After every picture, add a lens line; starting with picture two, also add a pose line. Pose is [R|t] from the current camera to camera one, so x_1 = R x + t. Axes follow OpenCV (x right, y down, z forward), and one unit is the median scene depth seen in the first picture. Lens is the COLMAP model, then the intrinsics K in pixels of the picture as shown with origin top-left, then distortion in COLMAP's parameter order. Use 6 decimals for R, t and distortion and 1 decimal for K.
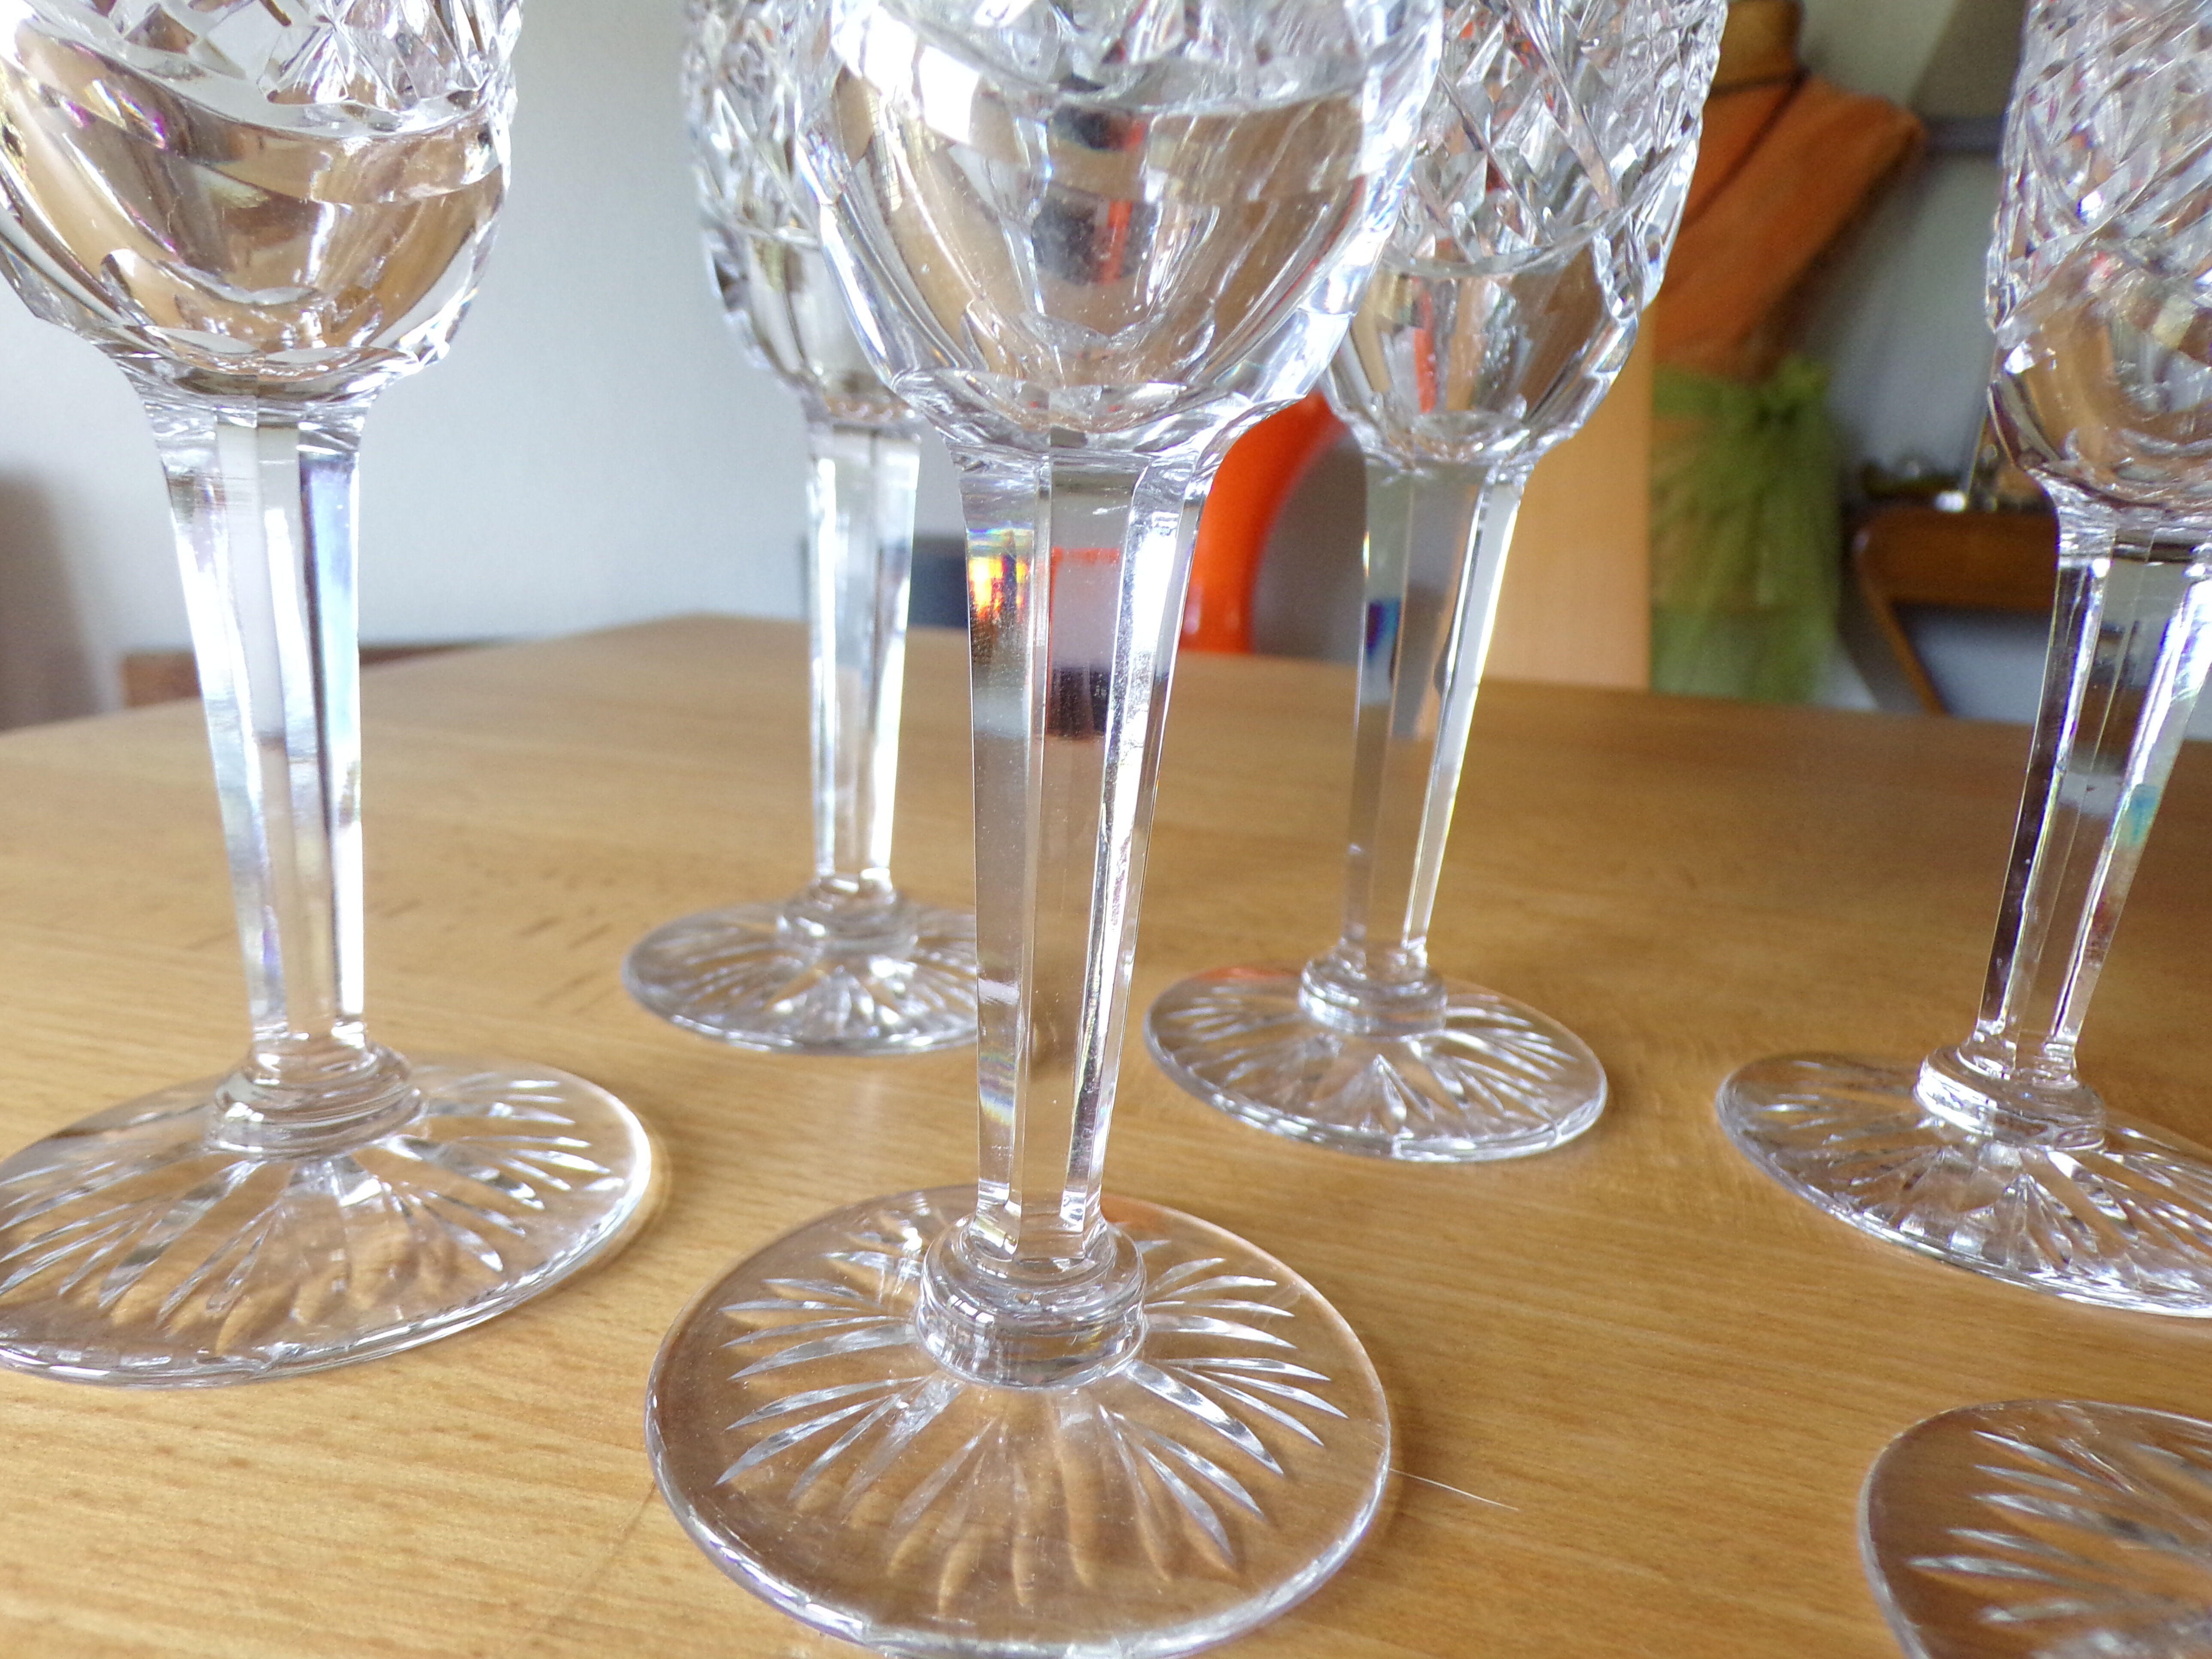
lens RADIAL K [[1481.0, 0, 1089.9], [0, 1481.0, 844.6], [0, 0, 1]] dist [0.004388, 0.026305]
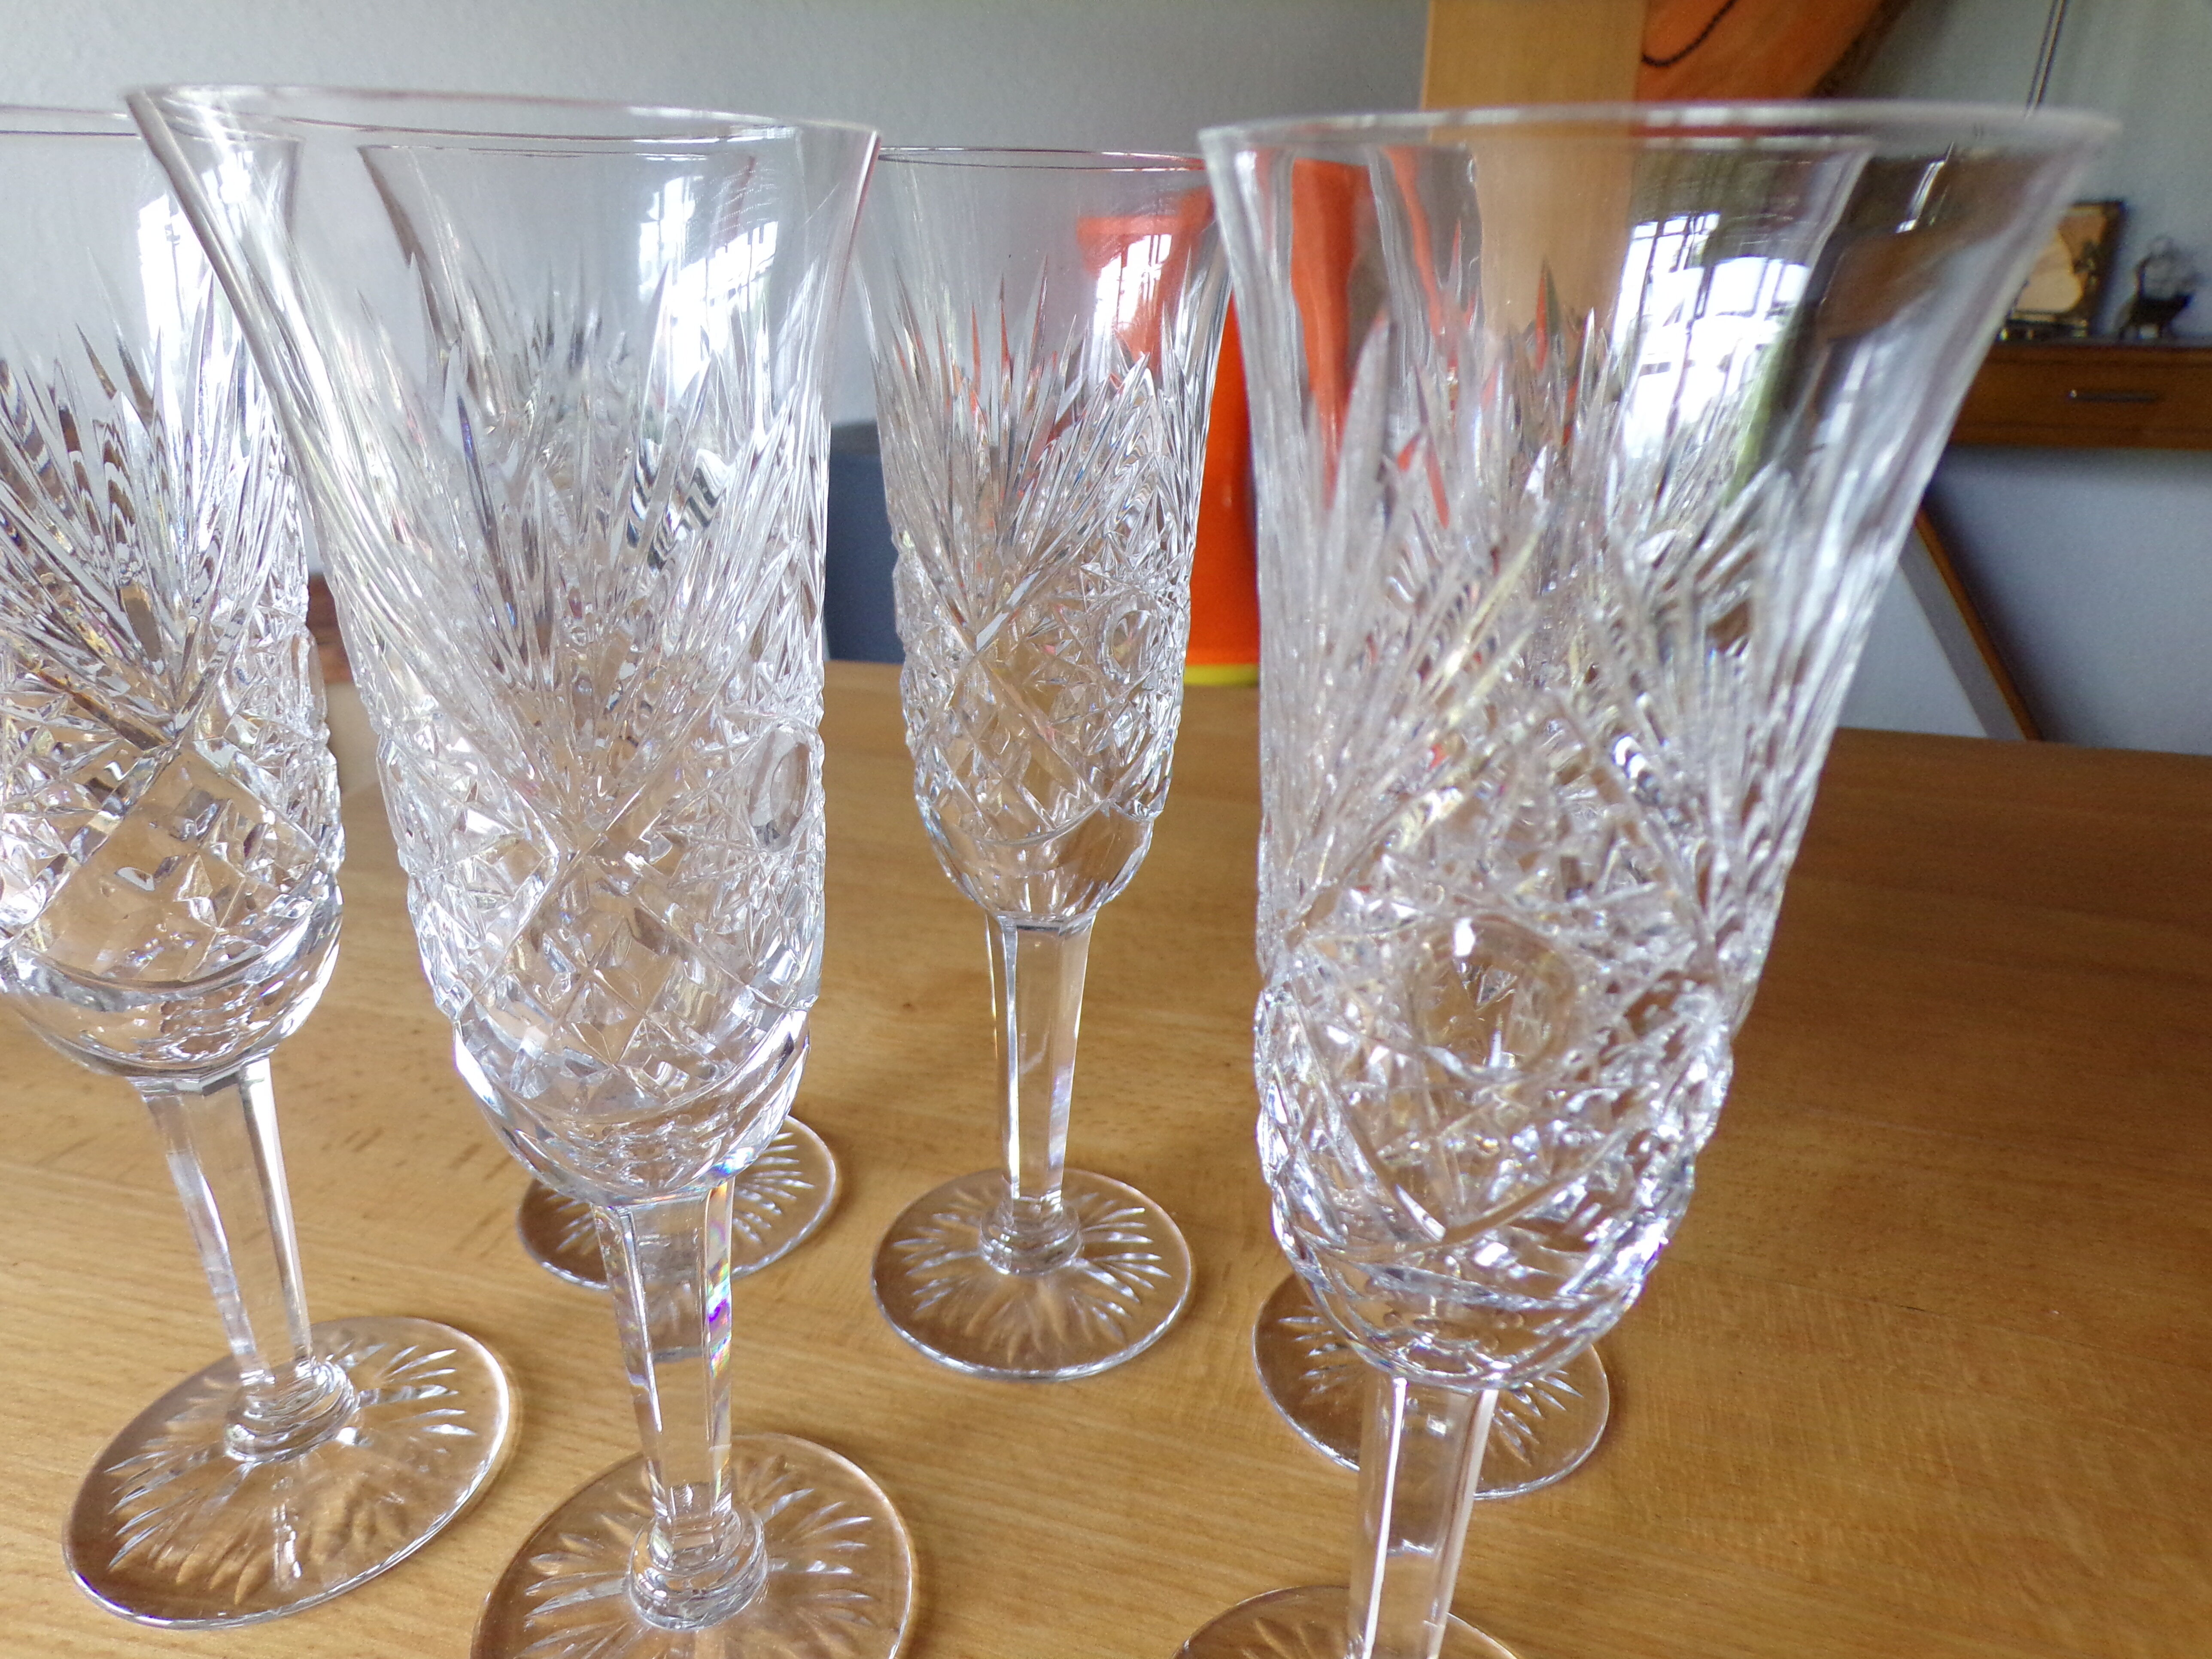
lens RADIAL K [[1481.0, 0, 1096.3], [0, 1481.0, 849.2], [0, 0, 1]] dist [0.004388, 0.026305]
pose [[0.998754, -0.031574, -0.038642, 0.424610], [0.036628, 0.989758, 0.137980, -0.604175], [0.033890, -0.139223, 0.989681, -0.476141]]
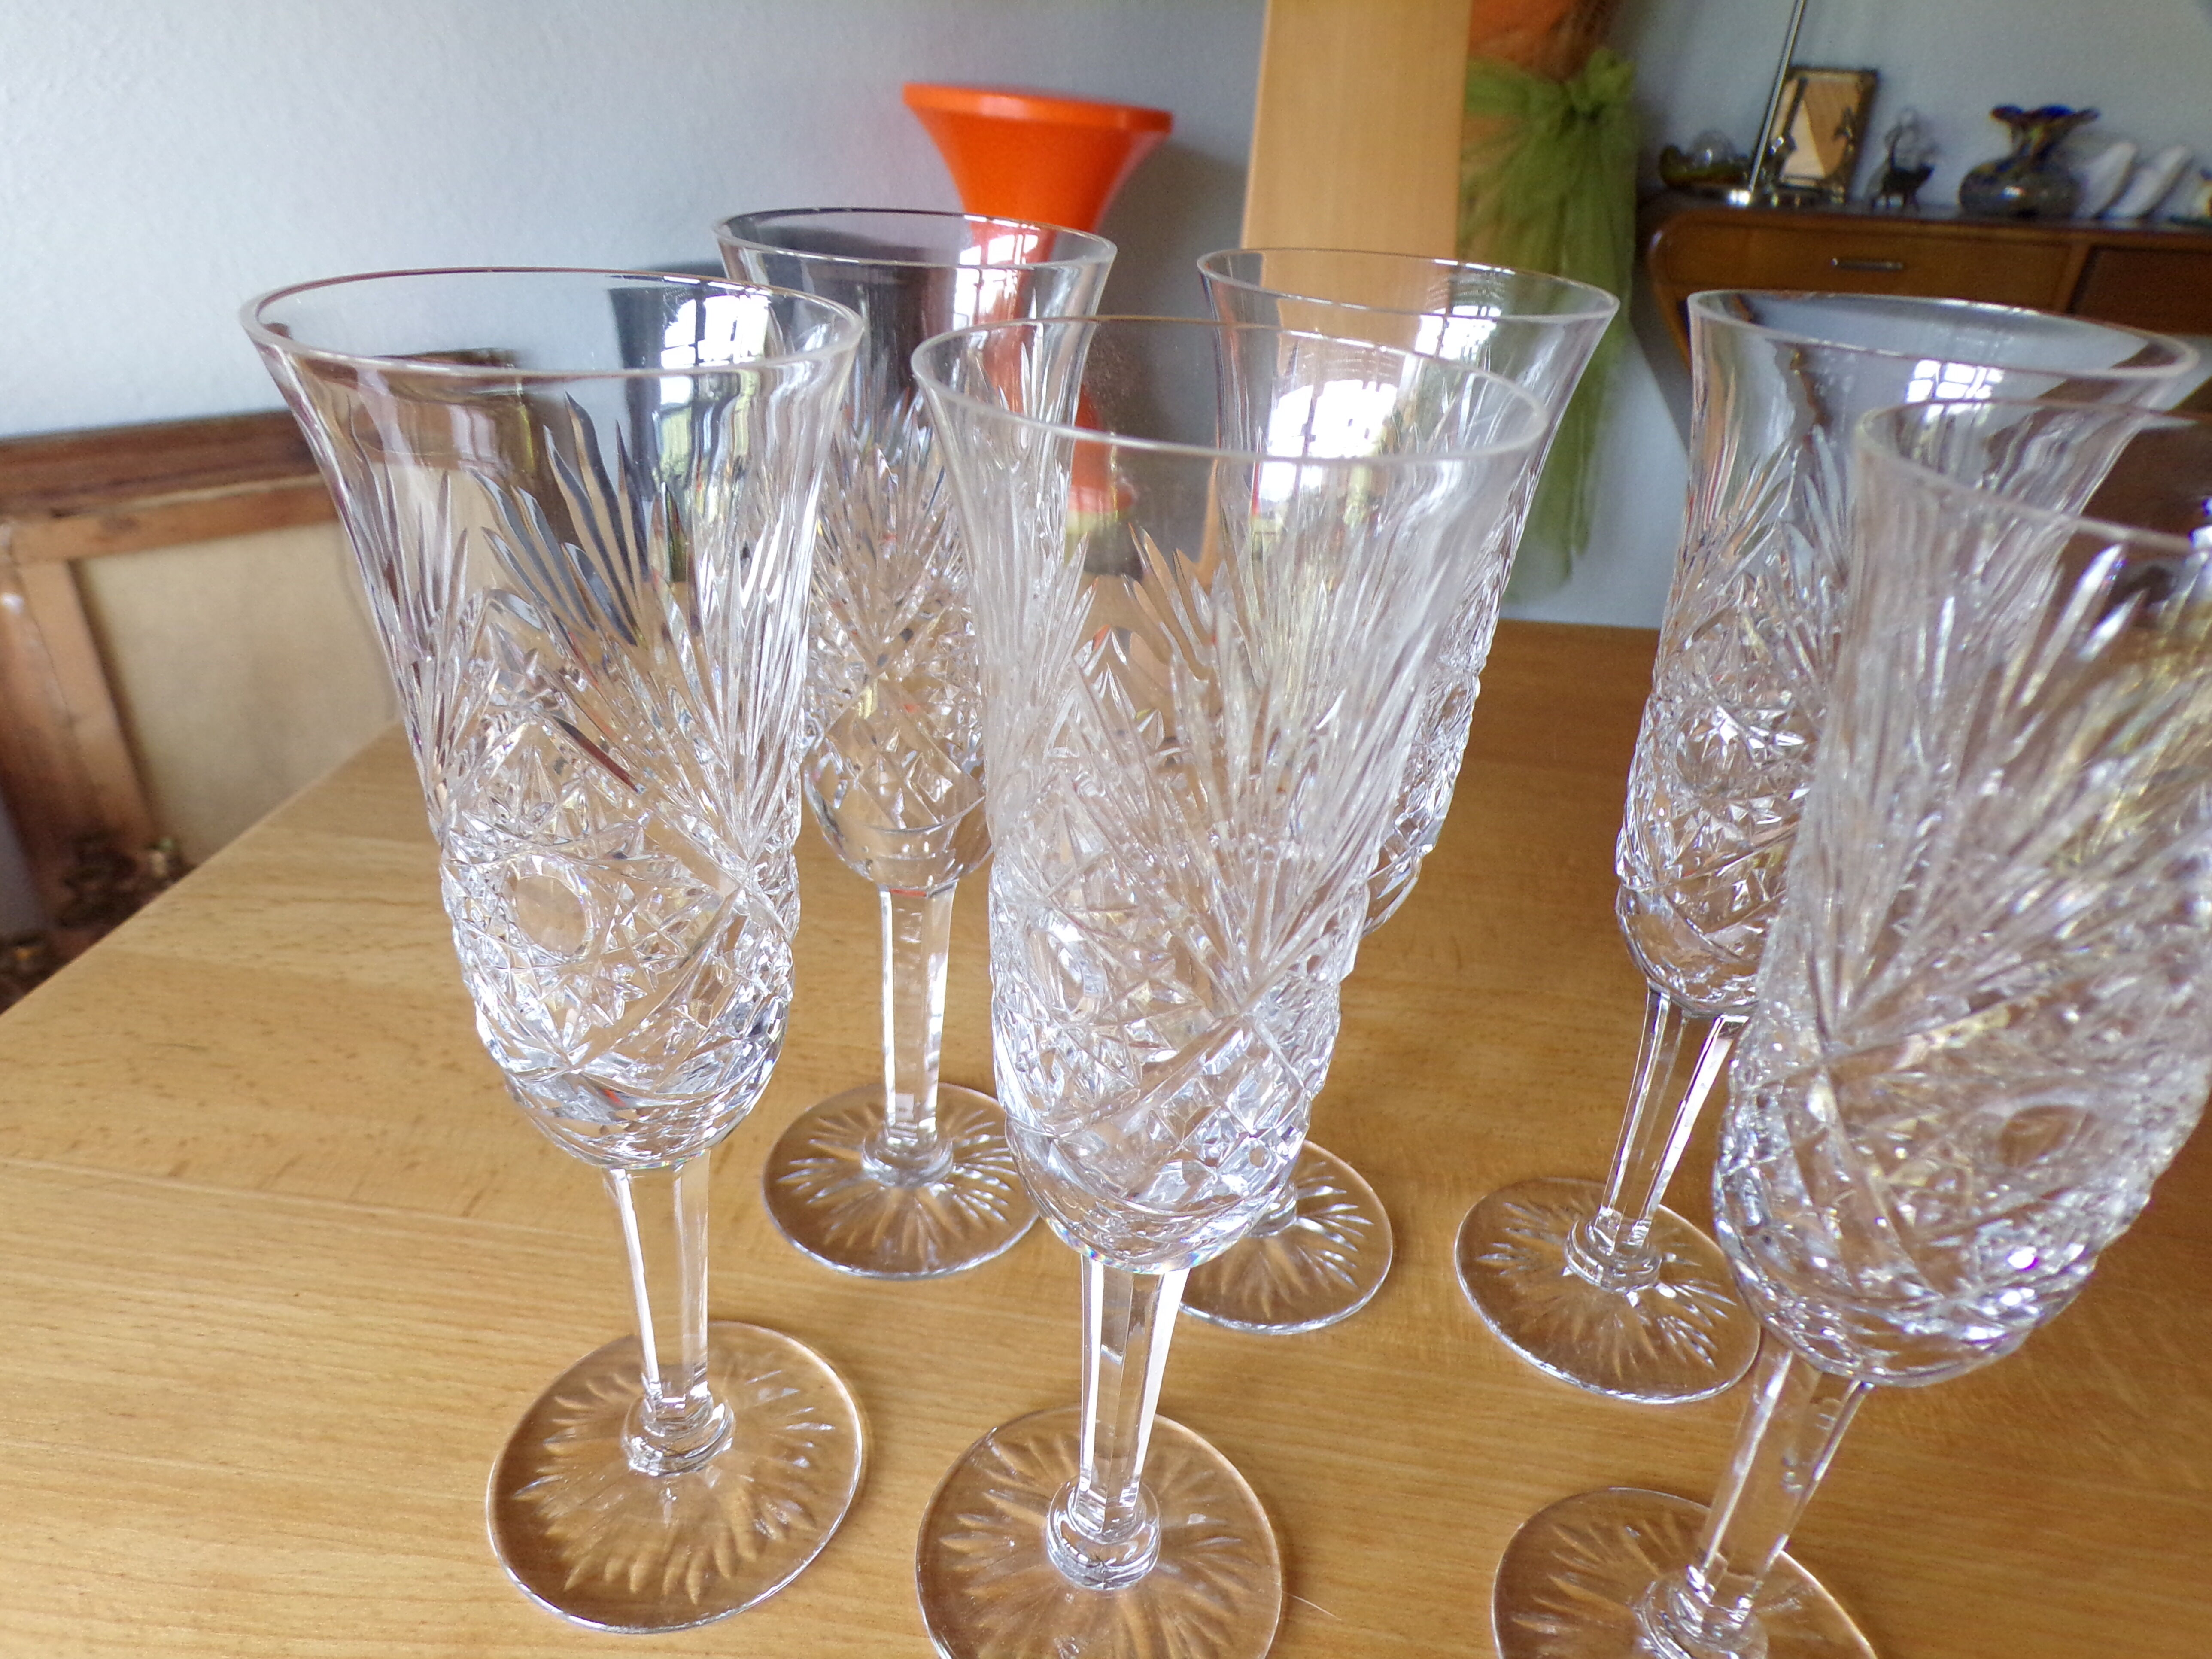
lens RADIAL K [[1481.0, 0, 1084.8], [0, 1481.0, 835.2], [0, 0, 1]] dist [0.004388, 0.026305]
pose [[0.991788, -0.064036, 0.110703, -0.186139], [0.034640, 0.967764, 0.249466, -0.901639], [-0.123109, -0.243582, 0.962035, -0.567388]]
